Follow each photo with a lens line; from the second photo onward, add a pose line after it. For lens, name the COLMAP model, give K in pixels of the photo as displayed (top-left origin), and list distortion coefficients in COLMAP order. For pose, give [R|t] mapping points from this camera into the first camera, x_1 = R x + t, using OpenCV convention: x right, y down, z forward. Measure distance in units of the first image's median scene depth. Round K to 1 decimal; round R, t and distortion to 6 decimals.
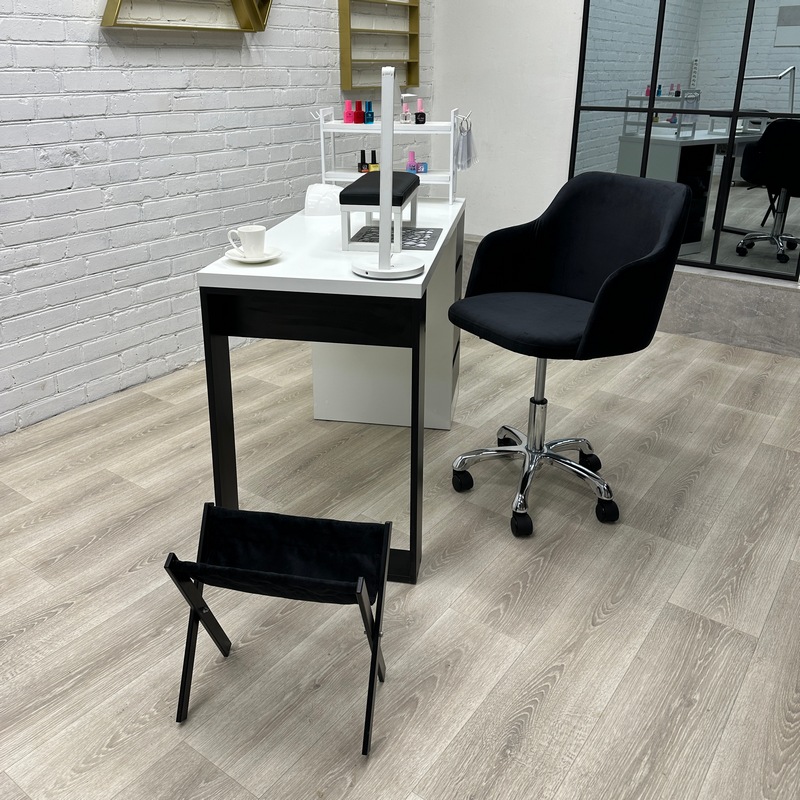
lens RADIAL K [[747.2, 0, 401.2], [0, 747.2, 329.1], [0, 0, 1]] dist [0.125762, -0.236528]
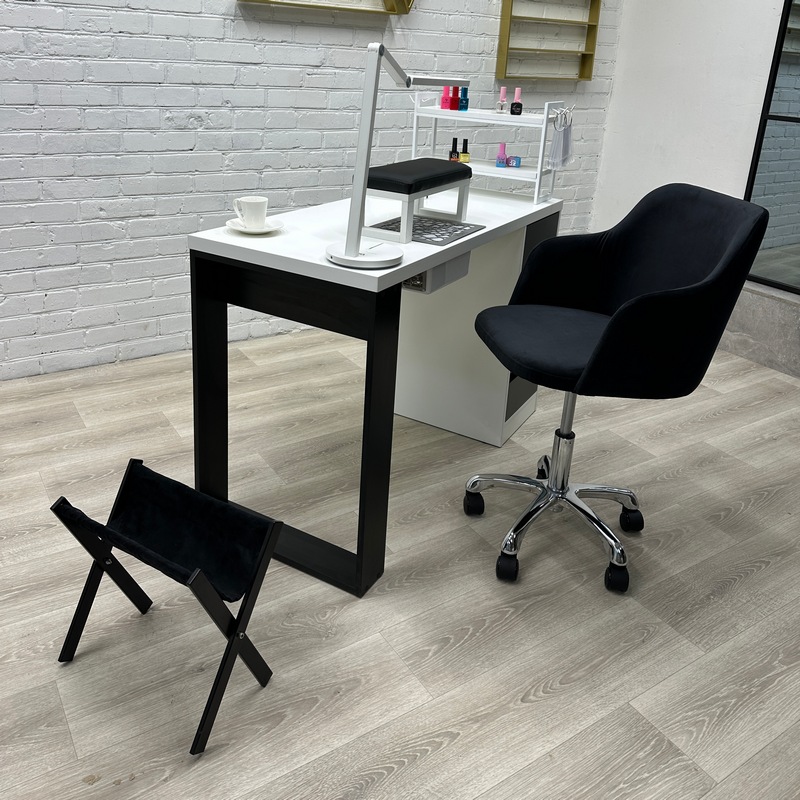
lens RADIAL K [[747.9, 0, 410.2], [0, 747.9, 308.7], [0, 0, 1]] dist [0.085069, -0.130946]
pose [[0.935984, 0.158854, -0.314165, 0.245748], [-0.164320, 0.986364, 0.009190, -0.025435], [0.311341, 0.043022, 0.949324, 0.094403]]
